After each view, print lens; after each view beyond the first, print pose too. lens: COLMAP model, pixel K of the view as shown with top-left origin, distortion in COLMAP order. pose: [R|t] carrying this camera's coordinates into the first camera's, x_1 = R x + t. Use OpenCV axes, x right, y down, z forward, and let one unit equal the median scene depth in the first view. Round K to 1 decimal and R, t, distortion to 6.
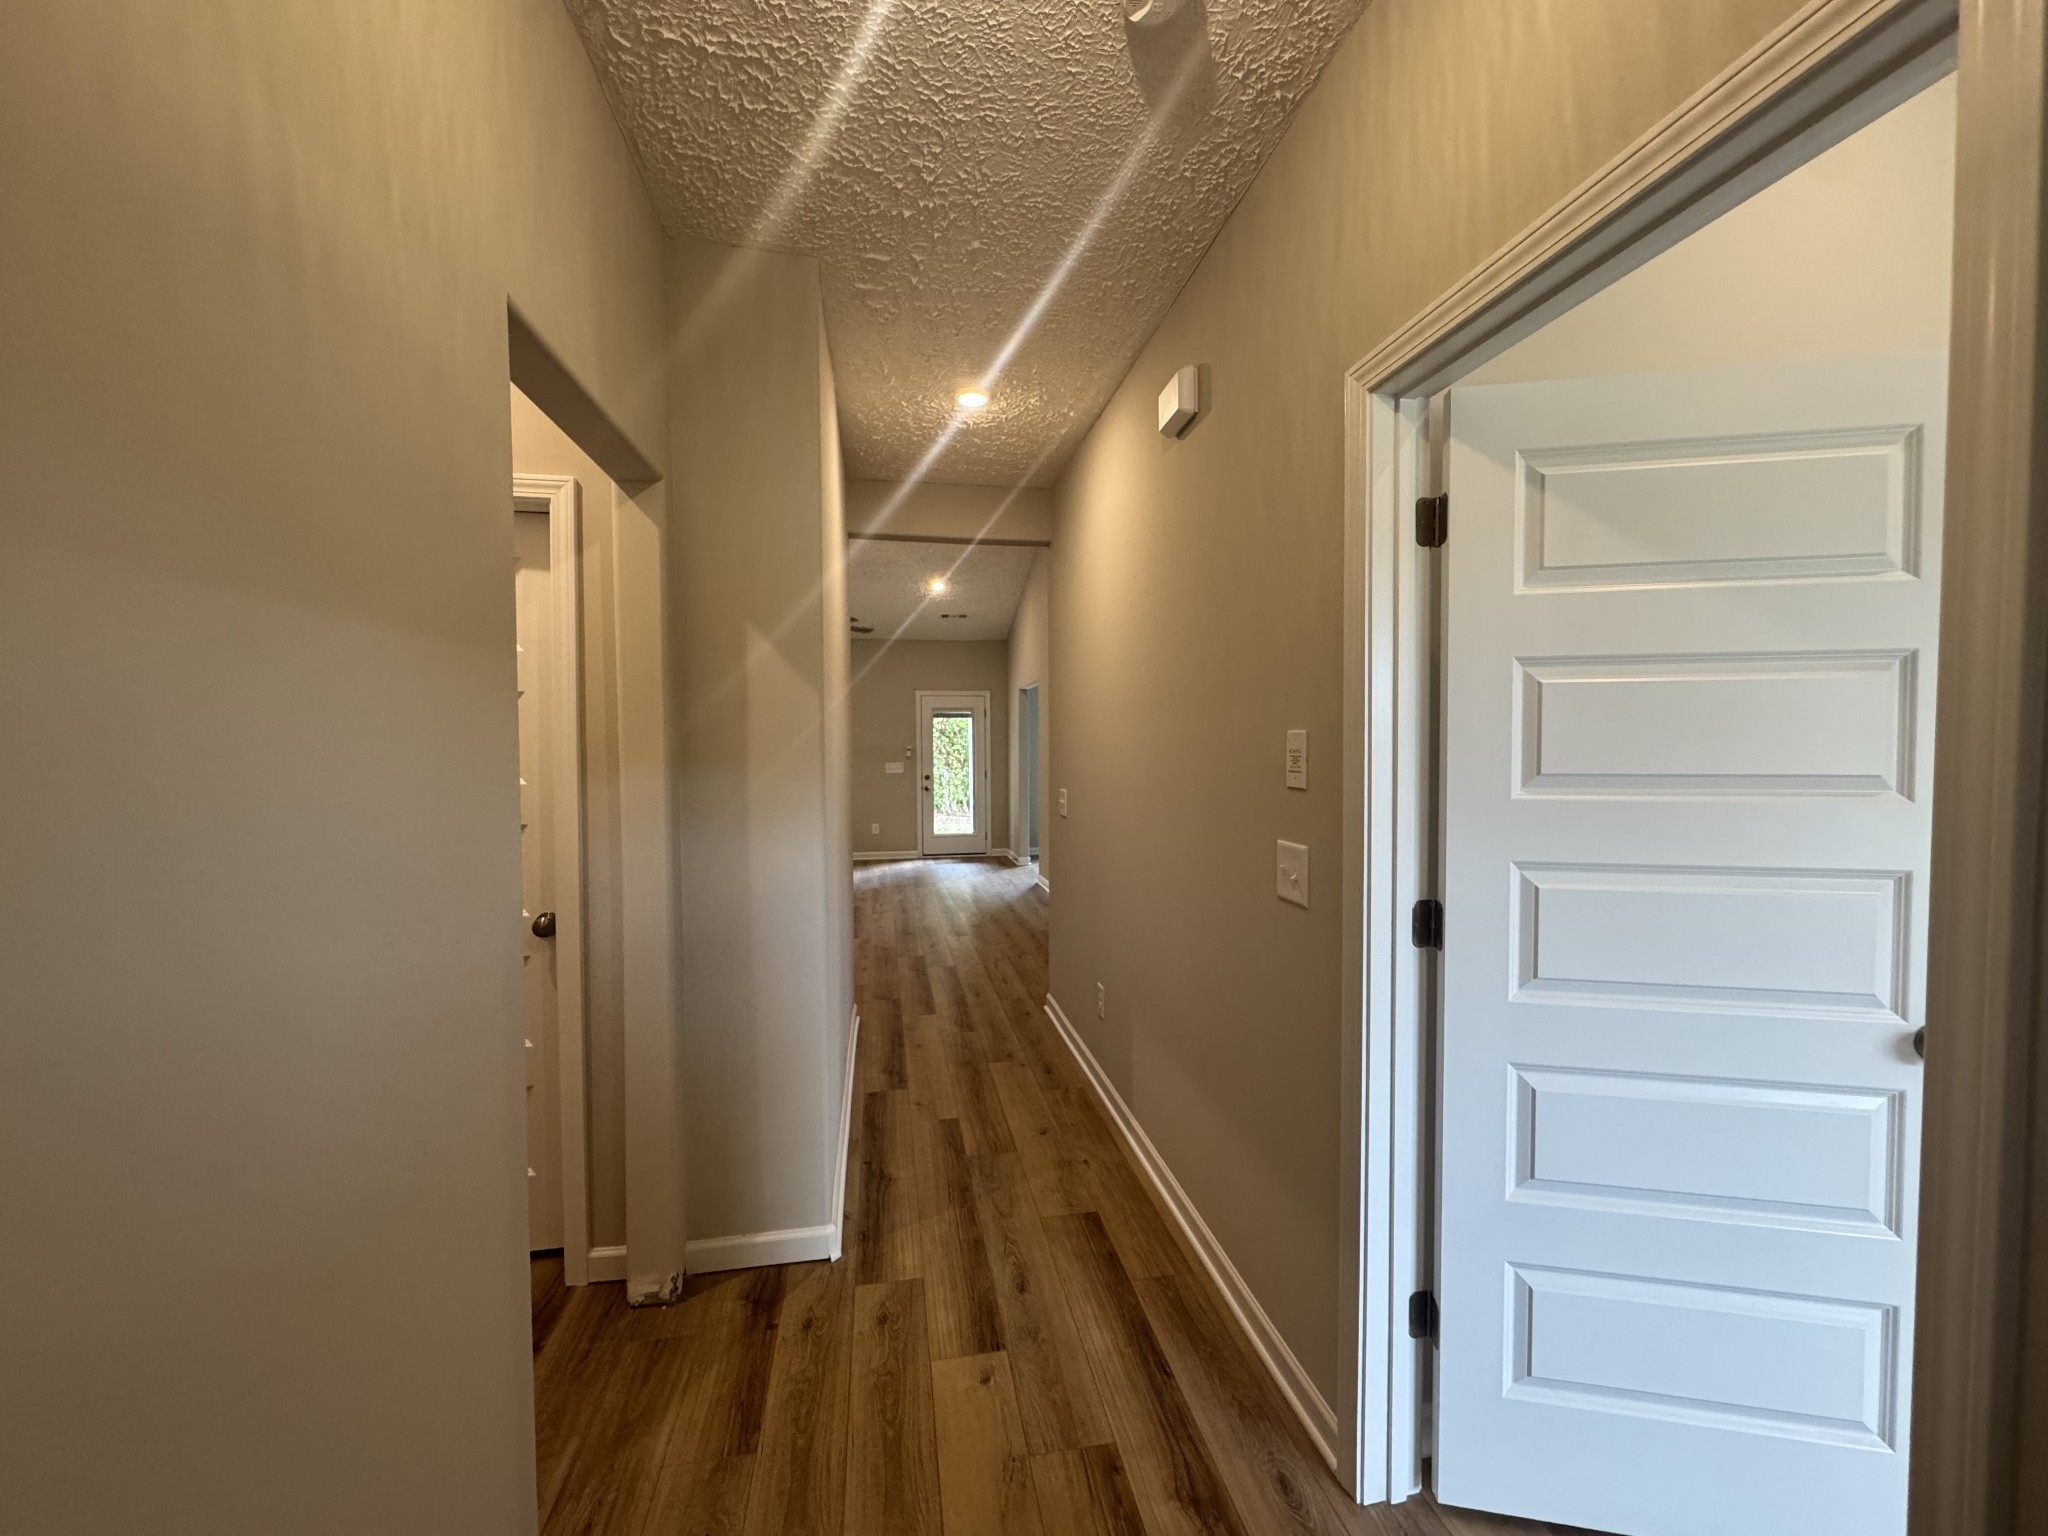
lens RADIAL K [[814.9, 0, 1023.9], [0, 814.9, 767.5], [0, 0, 1]] dist [-0.004497, 0.000198]
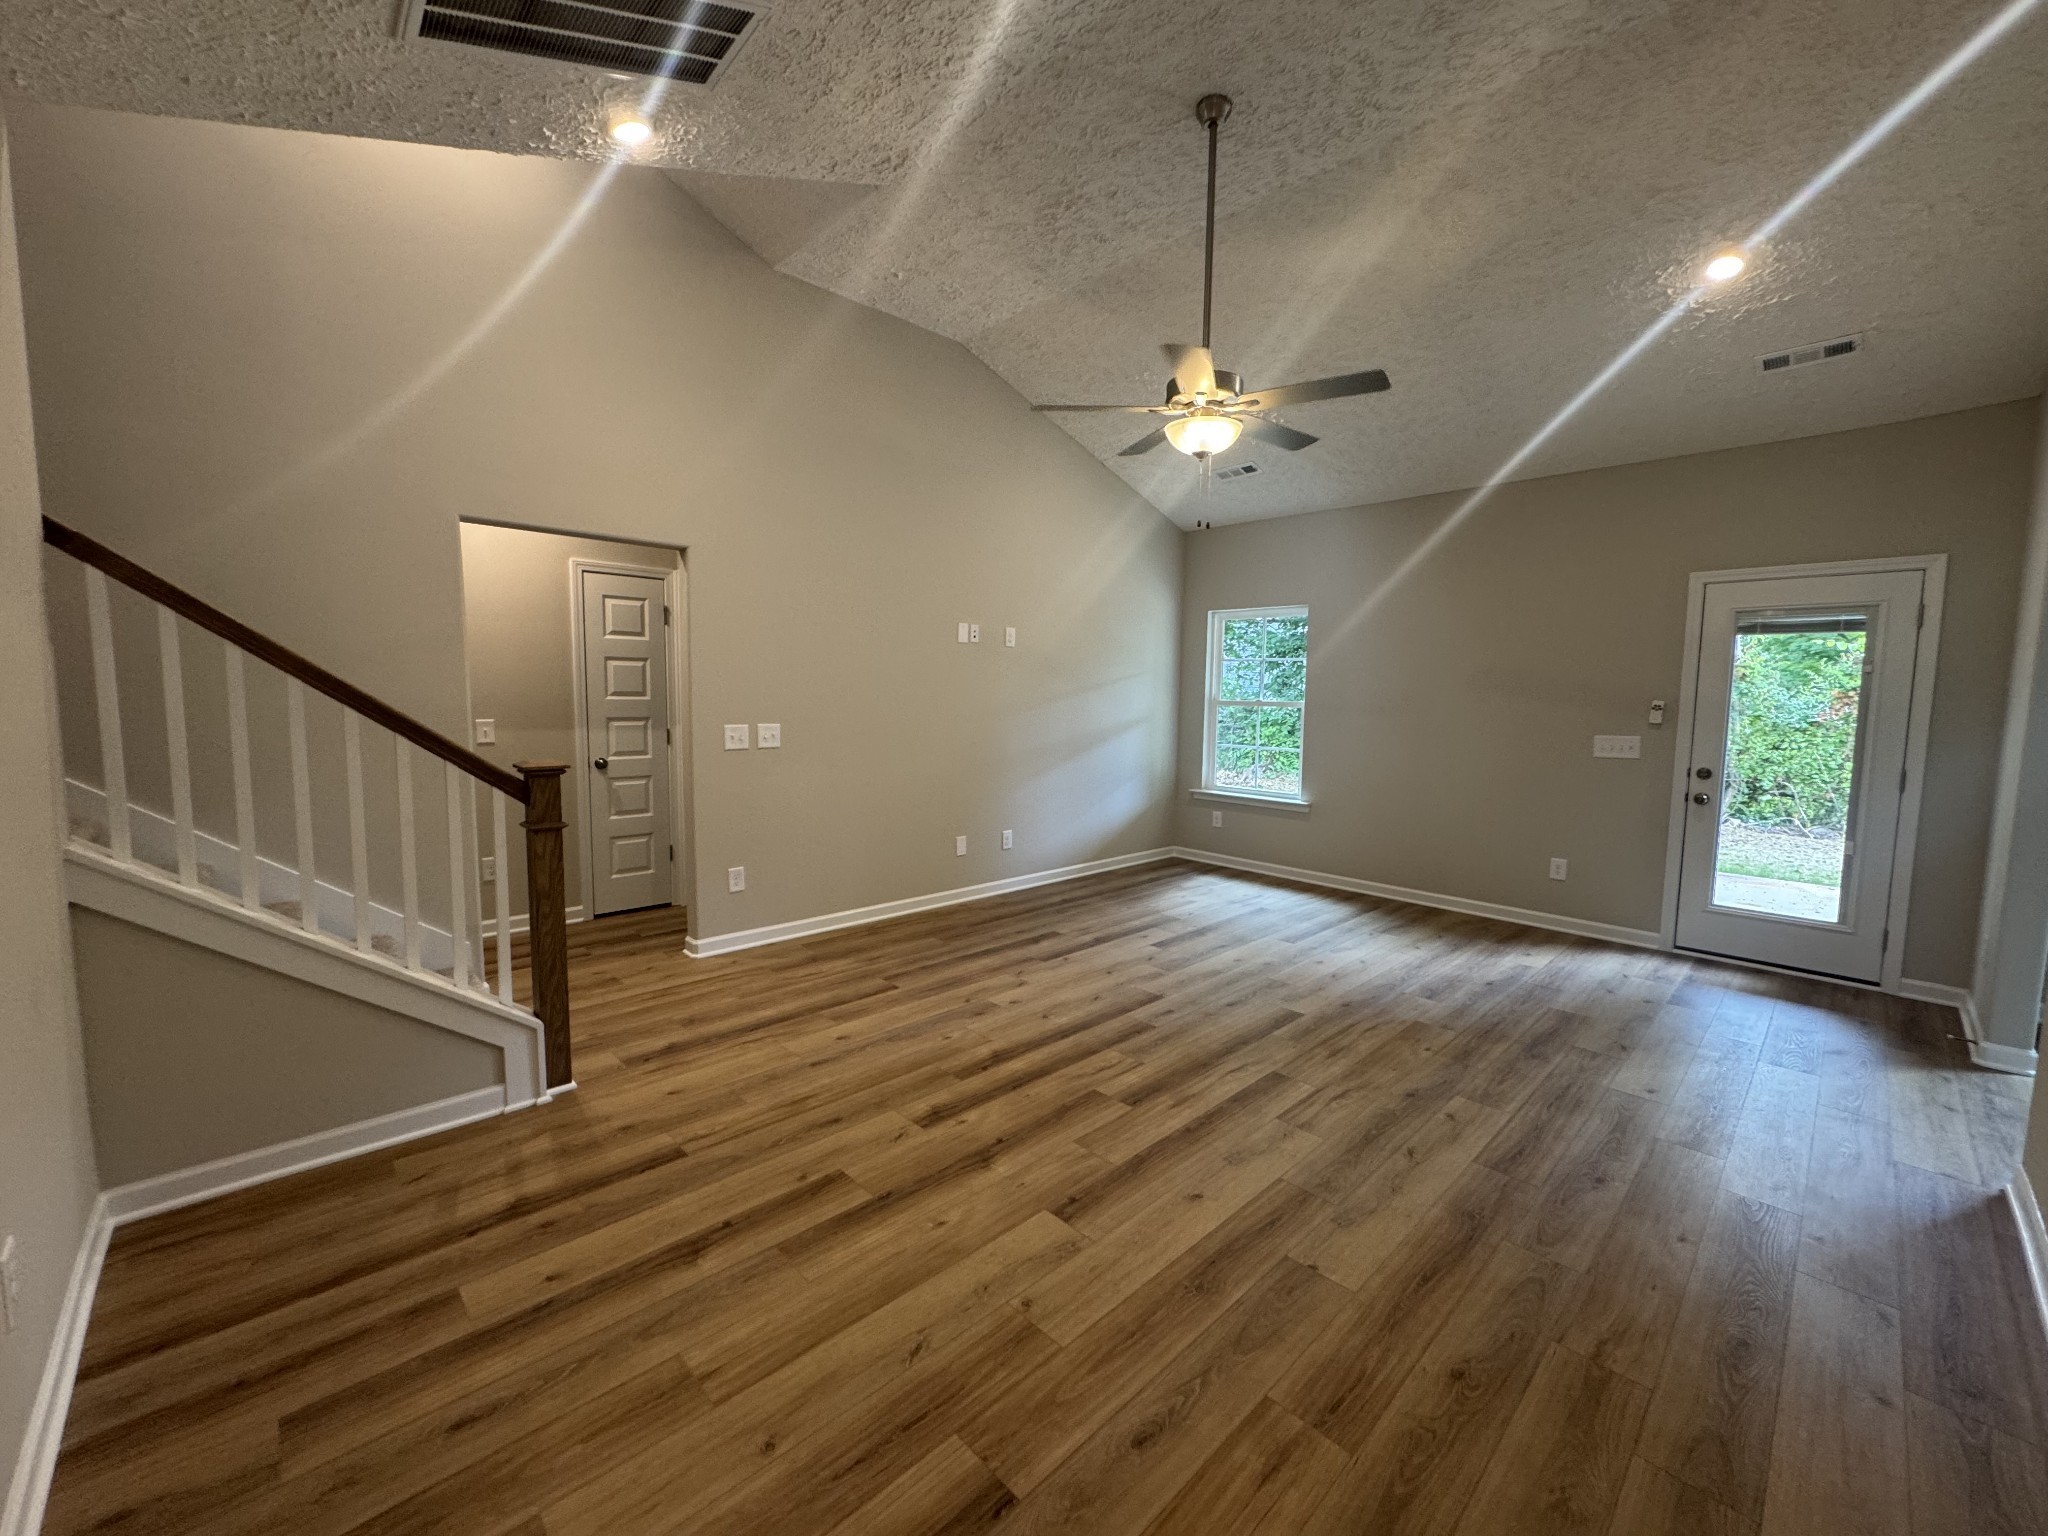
lens RADIAL K [[814.9, 0, 1028.8], [0, 814.9, 766.7], [0, 0, 1]] dist [-0.004497, 0.000198]
pose [[0.561366, 0.085614, -0.823127, 0.035287], [-0.040973, 0.996290, 0.075682, -0.009330], [0.826553, -0.008760, 0.562791, 0.459308]]
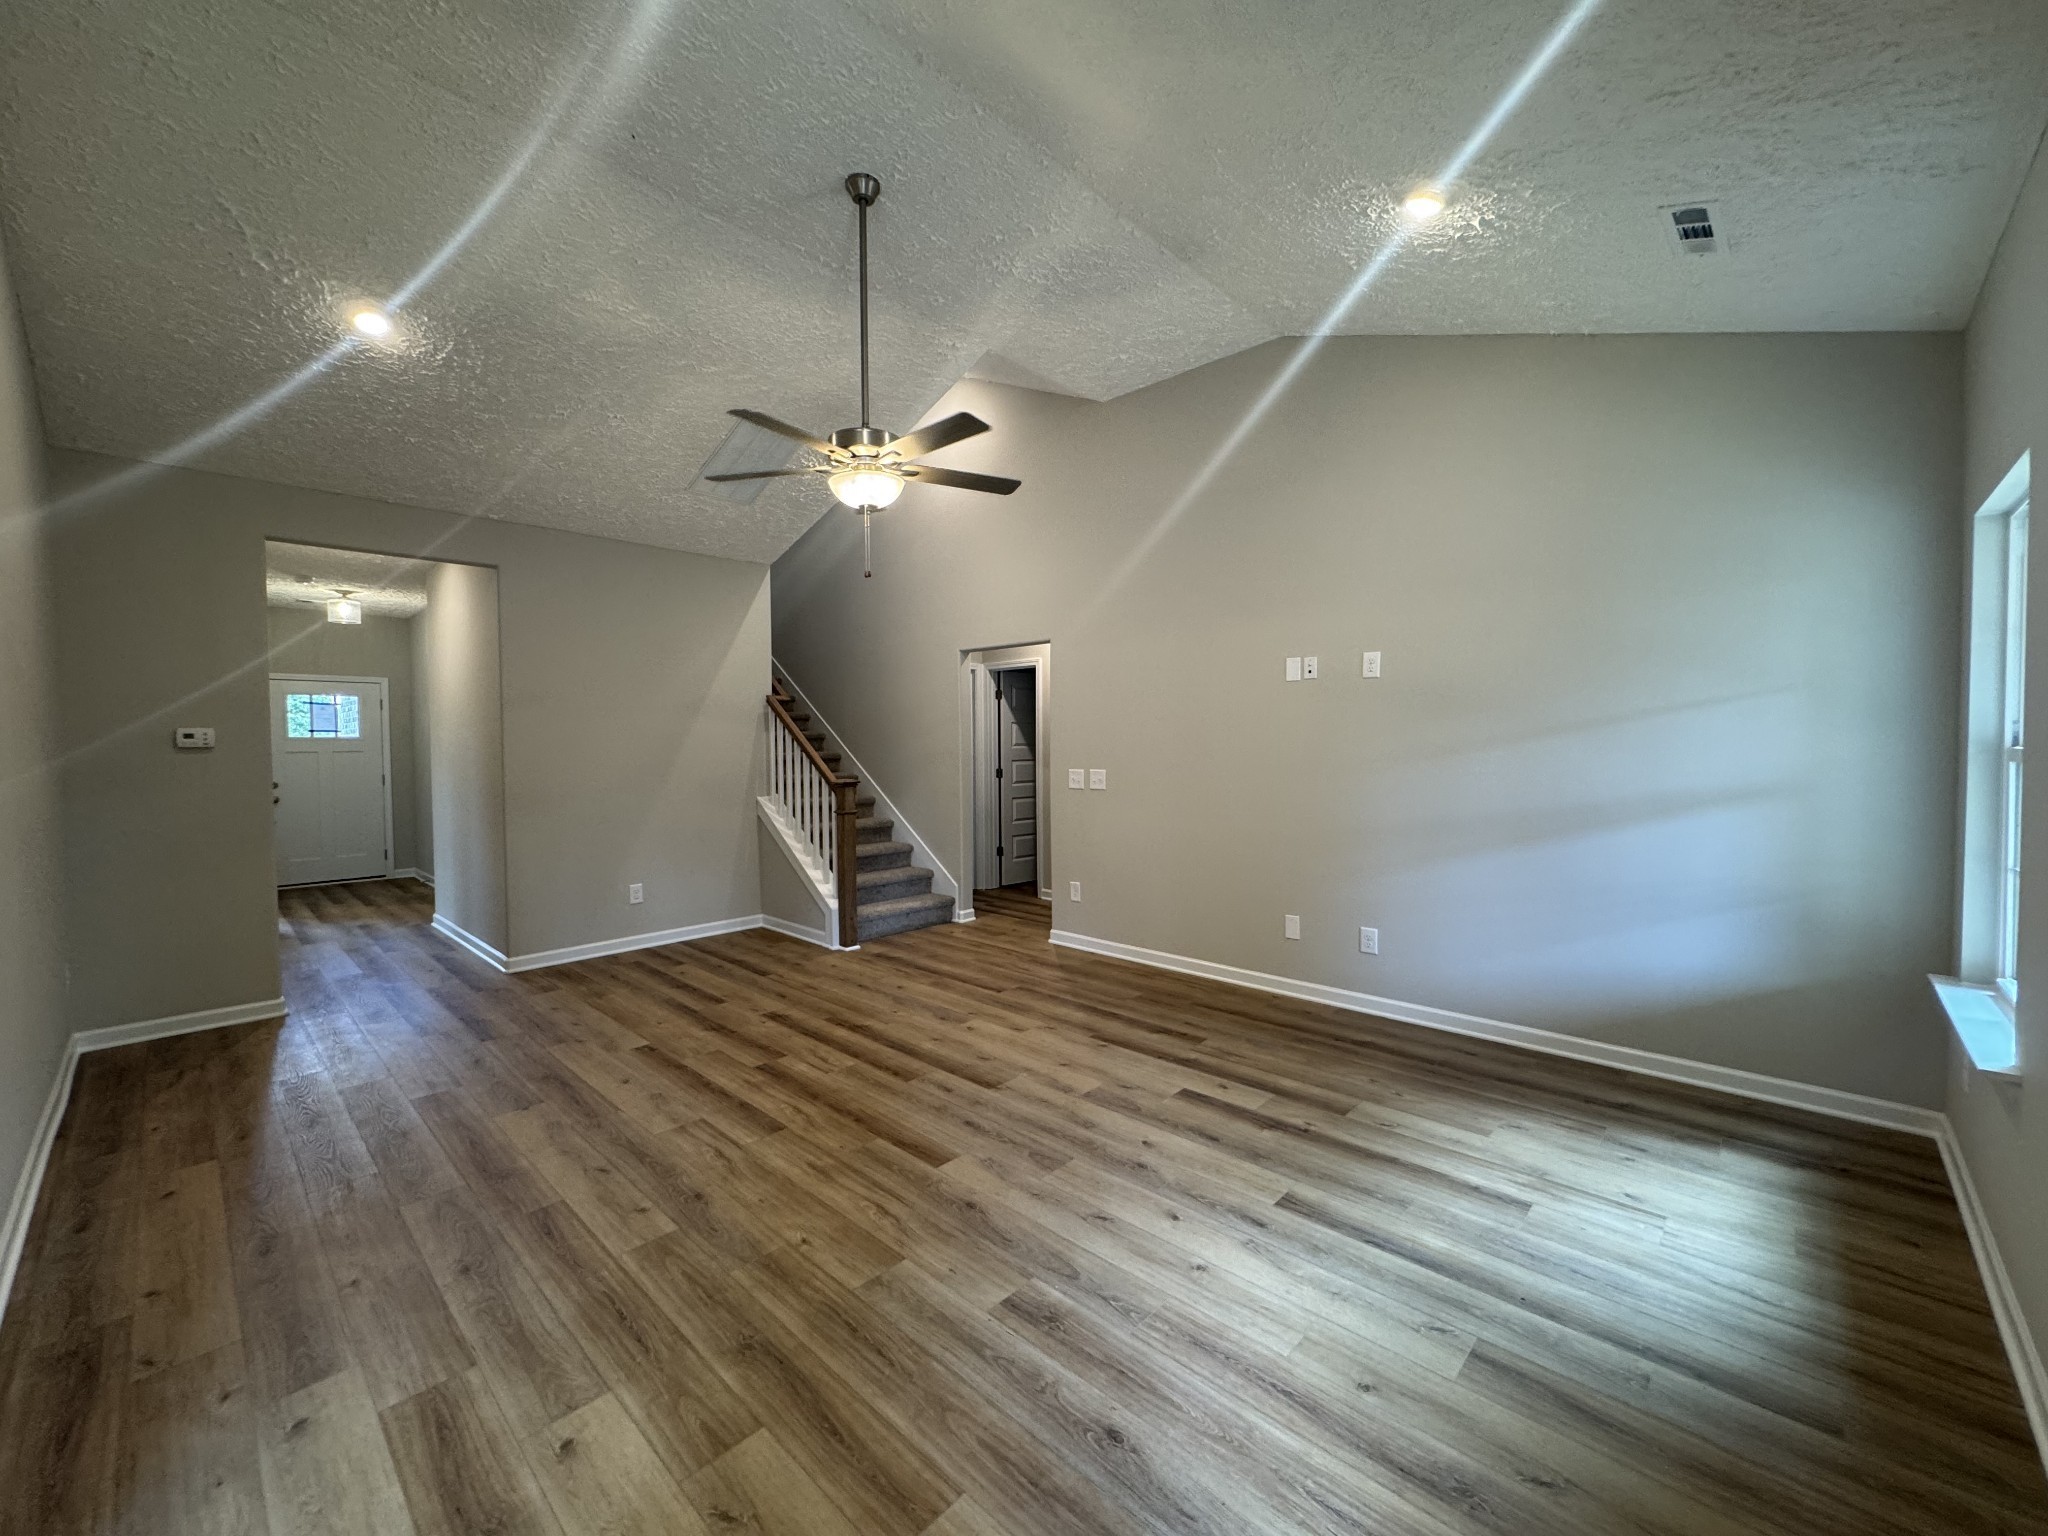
lens RADIAL K [[814.9, 0, 1023.5], [0, 814.9, 763.4], [0, 0, 1]] dist [-0.004497, 0.000198]
pose [[-0.801210, 0.022398, -0.597964, -0.047336], [-0.011015, 0.998578, 0.052162, -0.024316], [0.598282, 0.048379, -0.799824, 0.973959]]
